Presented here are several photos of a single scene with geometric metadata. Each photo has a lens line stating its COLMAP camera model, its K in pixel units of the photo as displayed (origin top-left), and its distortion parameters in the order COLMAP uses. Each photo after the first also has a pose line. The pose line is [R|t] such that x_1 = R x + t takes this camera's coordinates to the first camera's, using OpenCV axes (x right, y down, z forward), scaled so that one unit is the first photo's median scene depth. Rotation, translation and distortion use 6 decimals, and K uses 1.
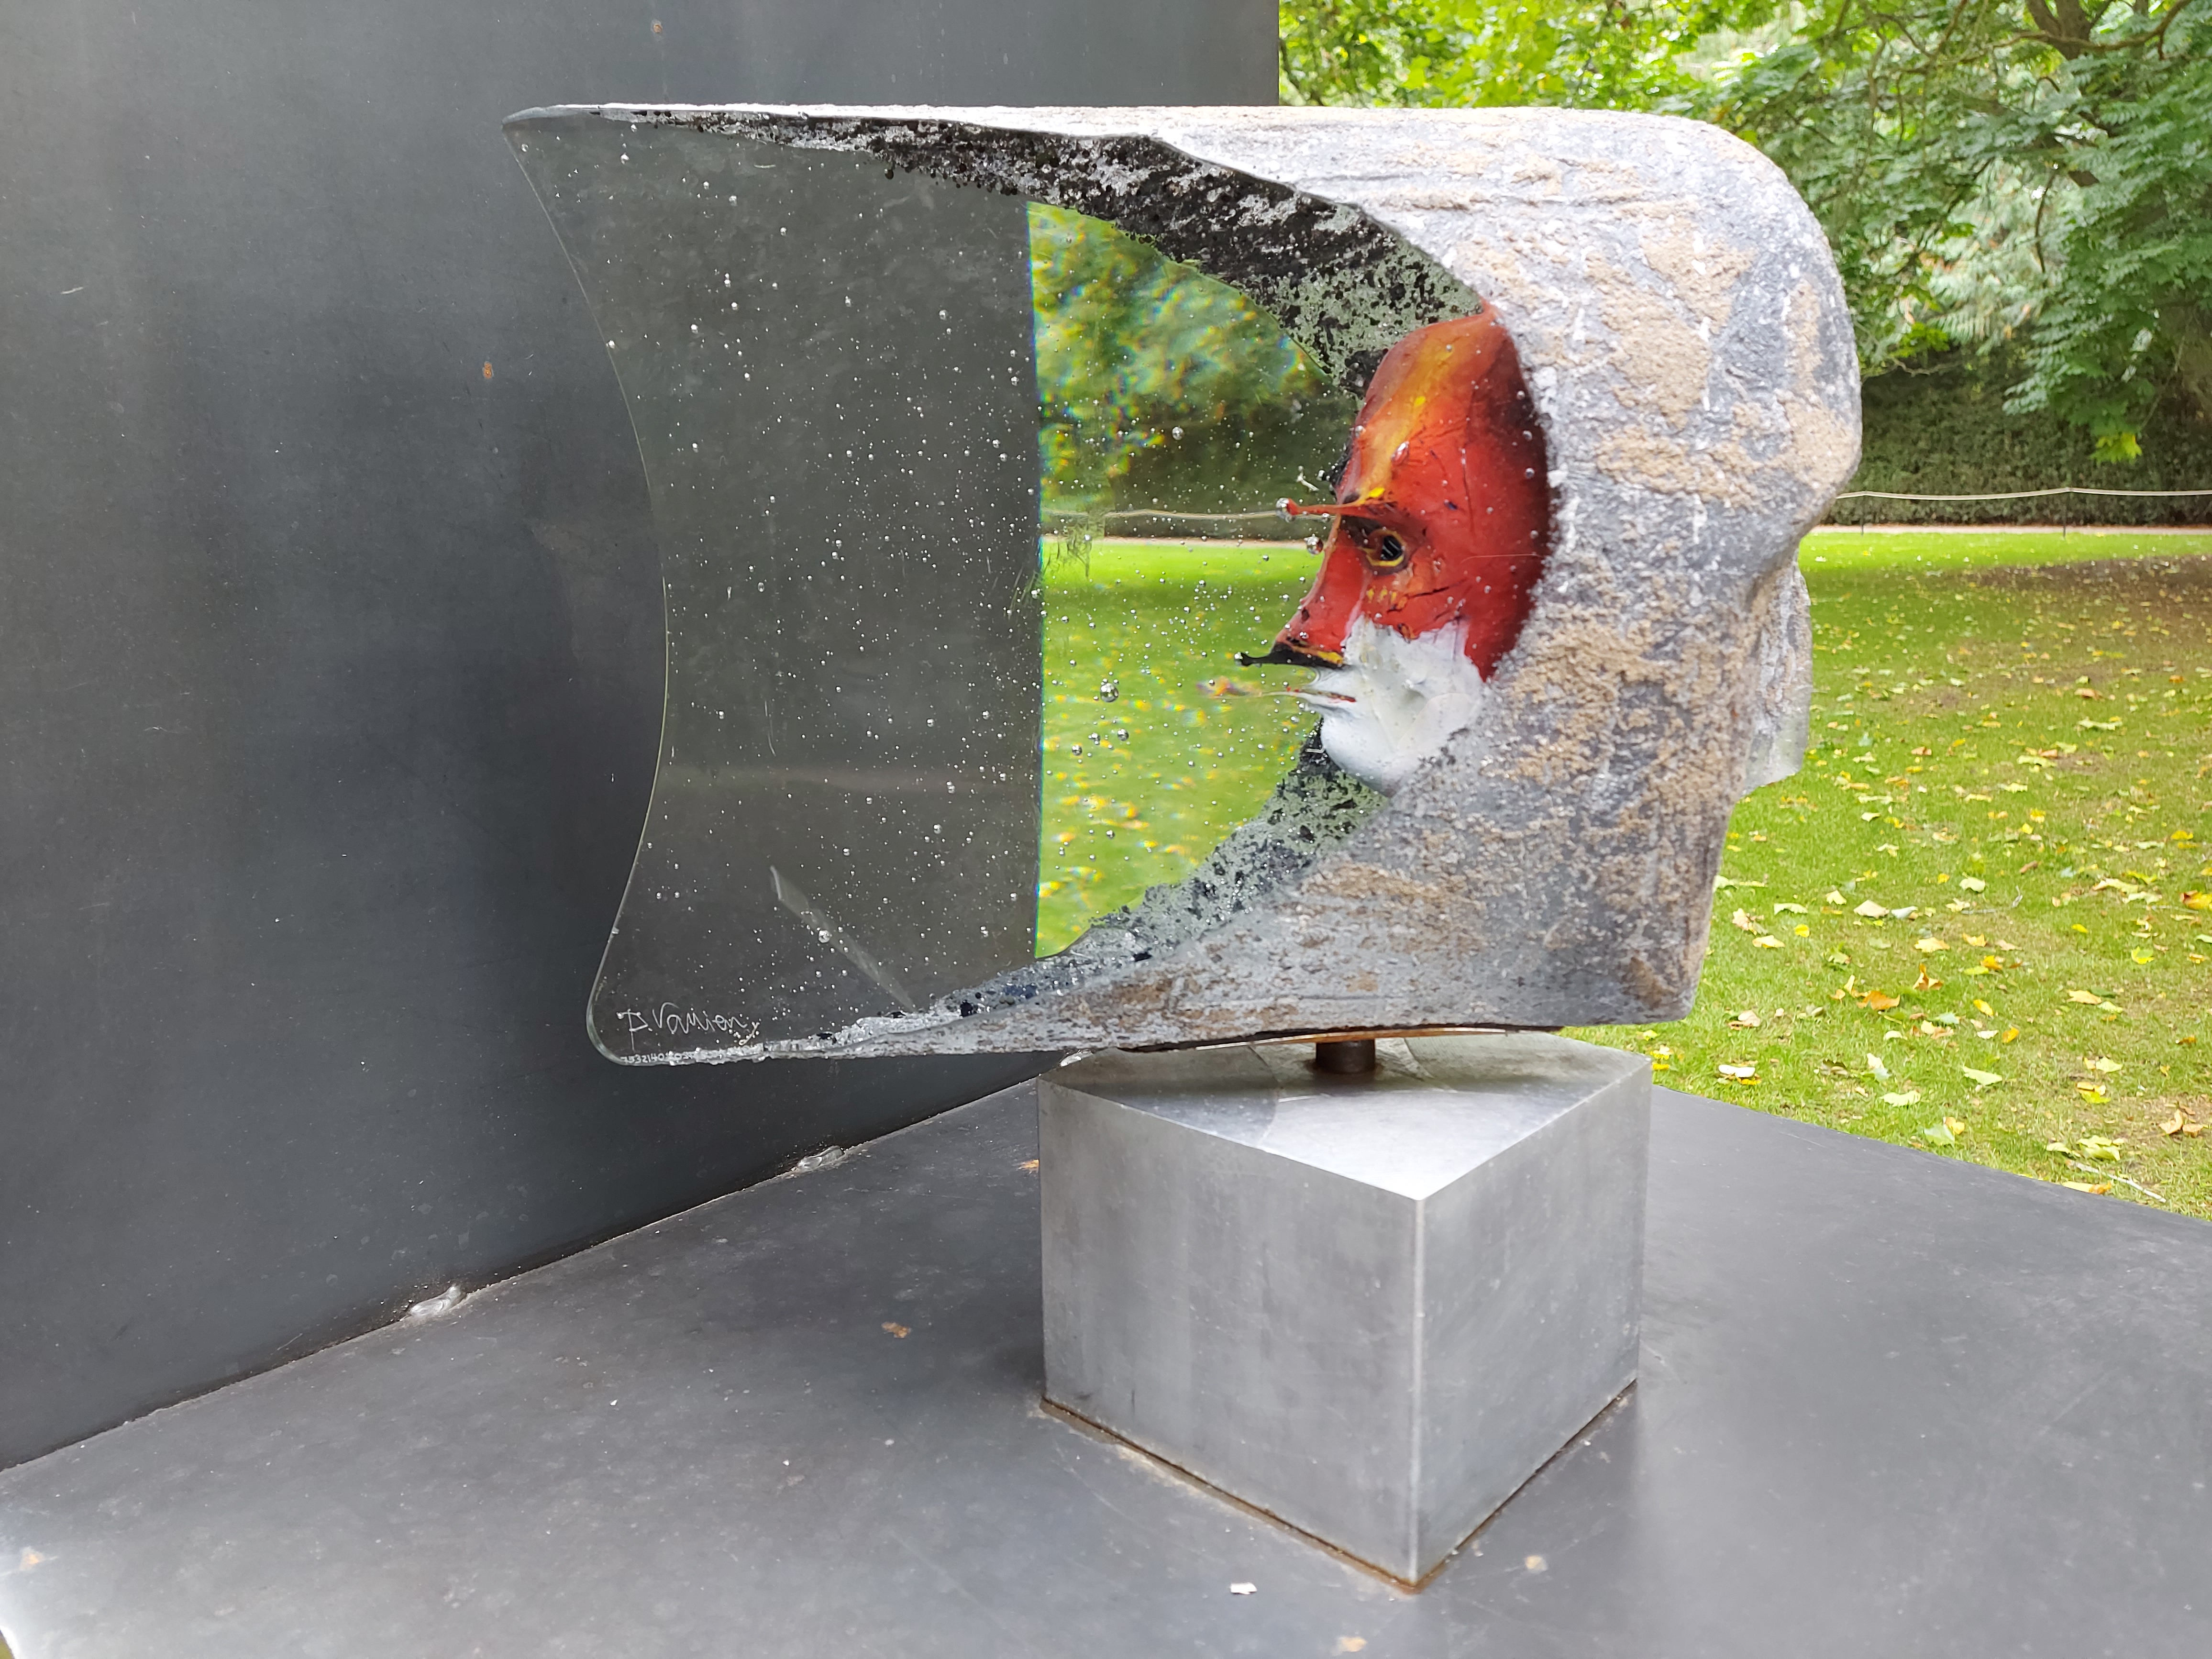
lens RADIAL K [[1699.2, 0, 1107.3], [0, 1699.2, 834.9], [0, 0, 1]] dist [0.006600, -0.006826]
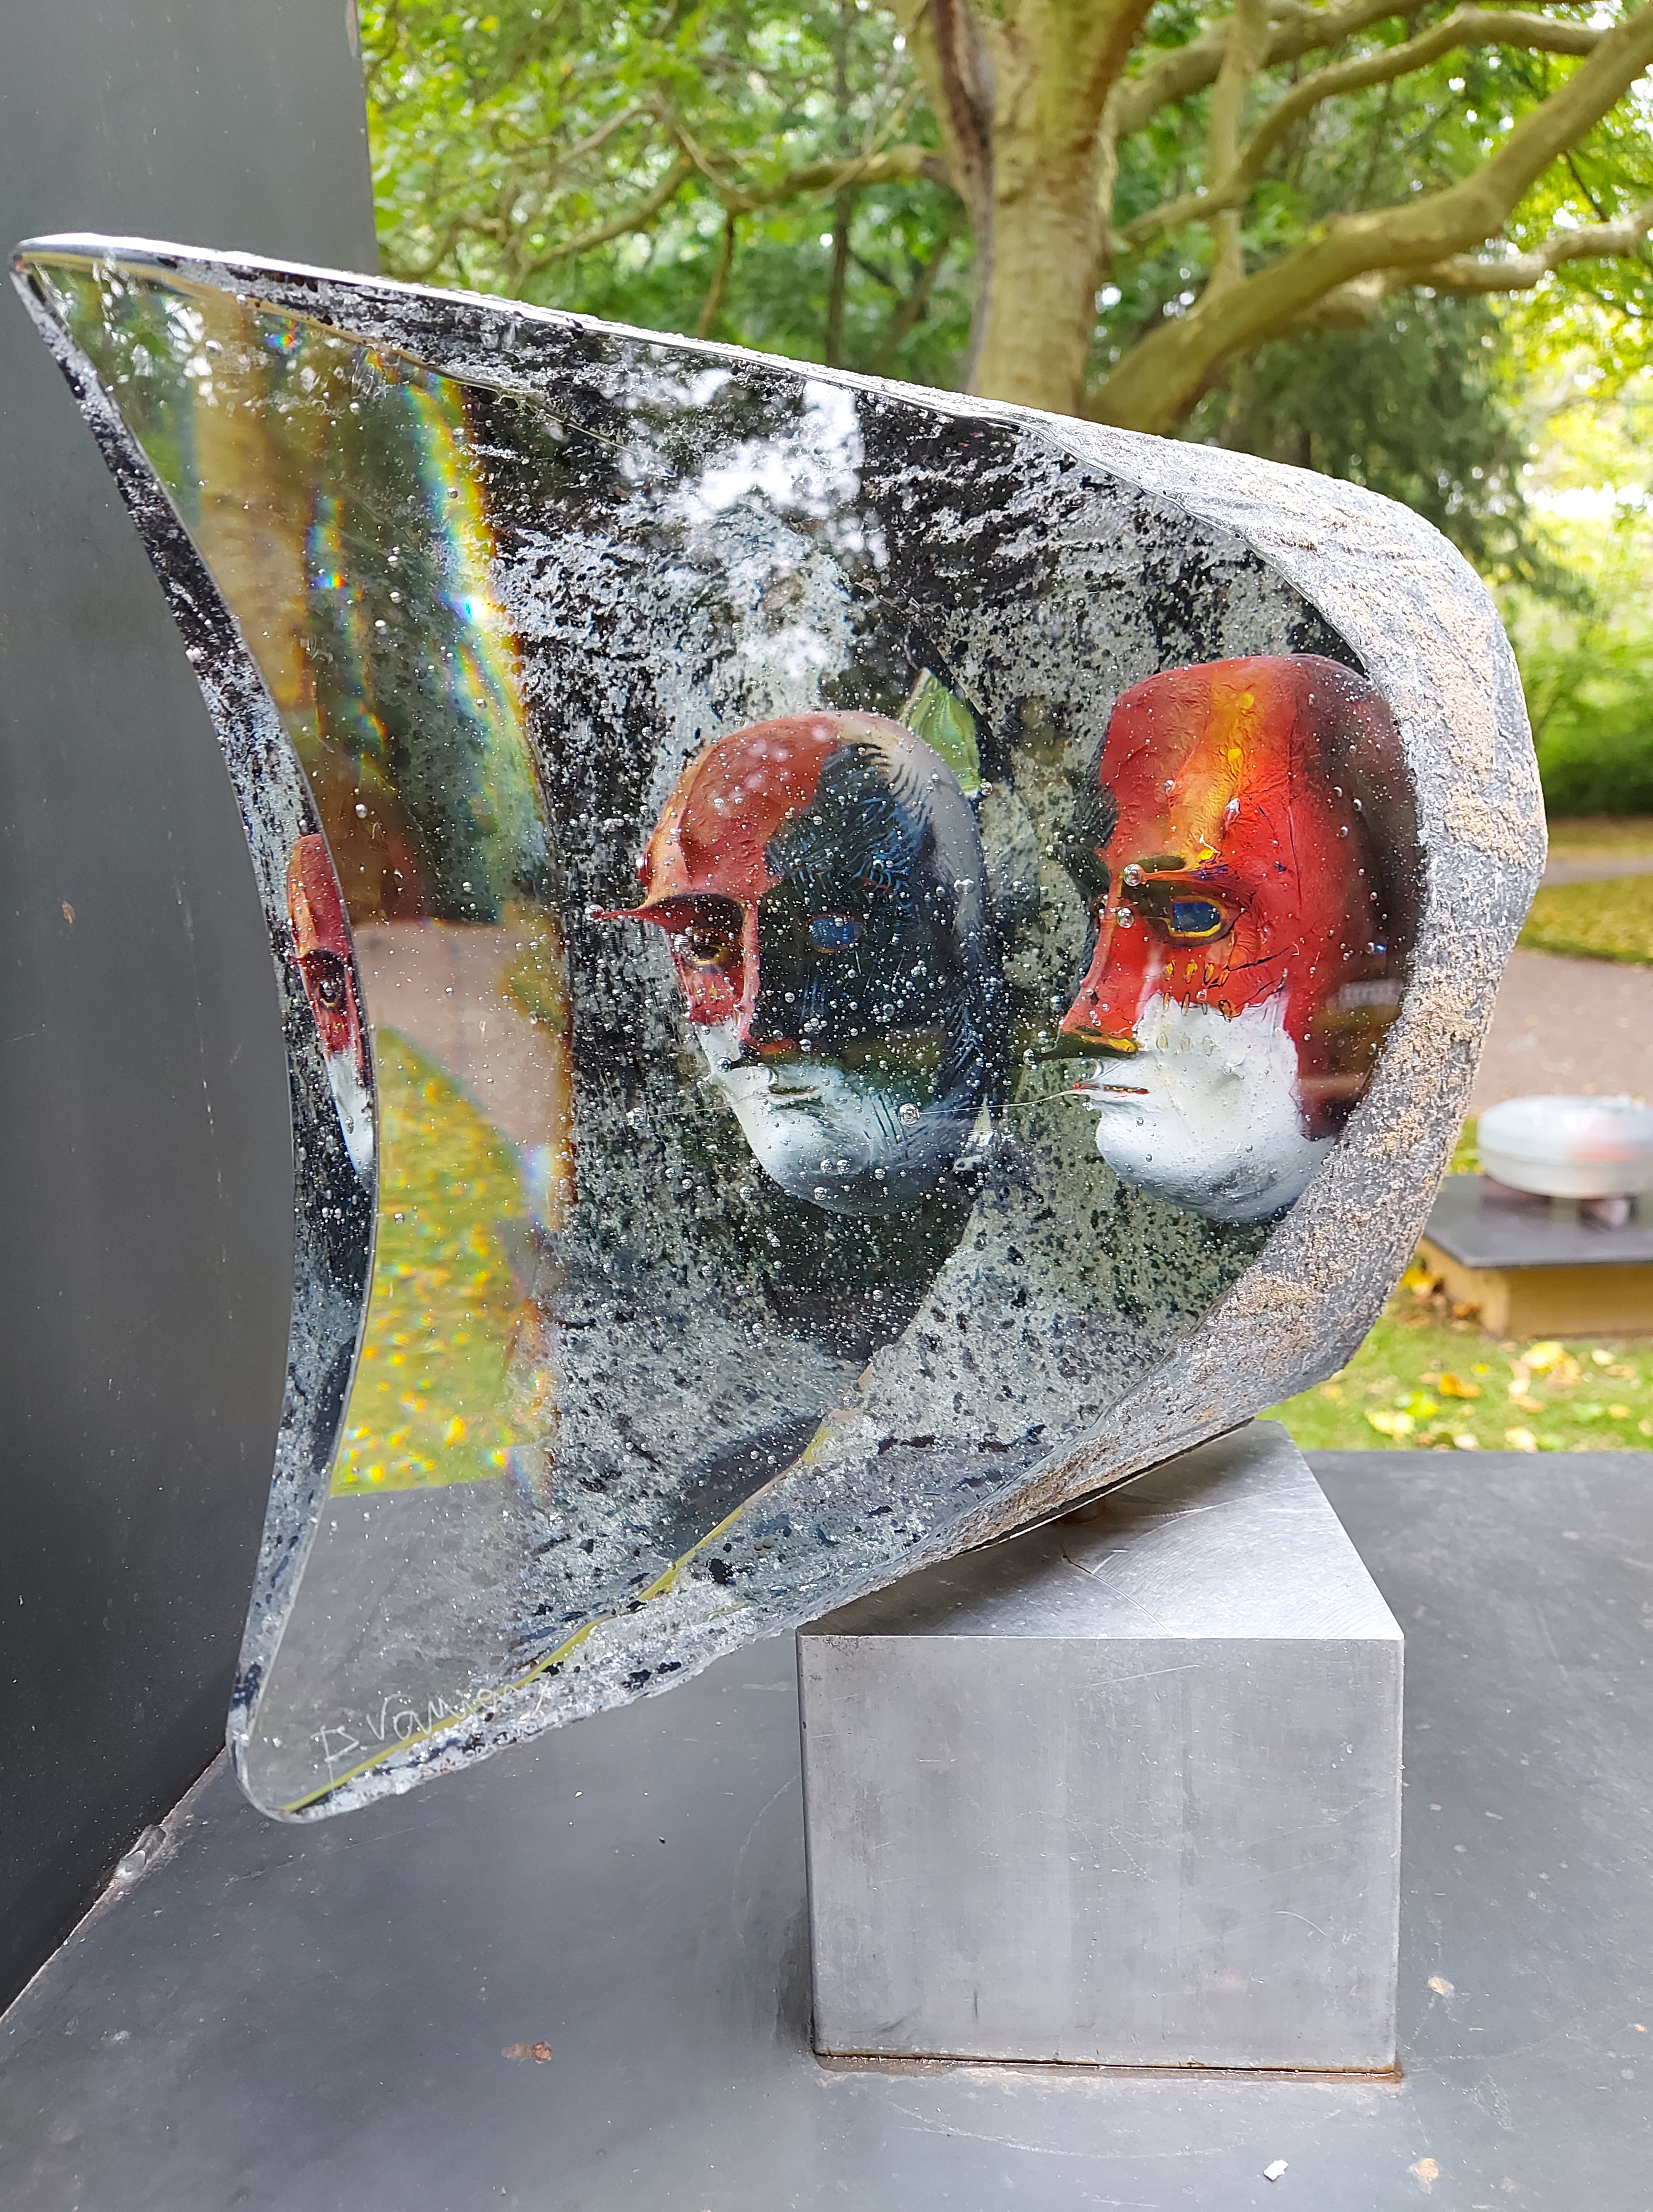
lens RADIAL K [[1699.1, 0, 826.3], [0, 1699.1, 1098.2], [0, 0, 1]] dist [0.006600, -0.006826]
pose [[0.782864, -0.114515, 0.611564, -0.499081], [0.149695, 0.988711, -0.006489, -0.092169], [-0.603917, 0.096628, 0.791168, 0.400071]]
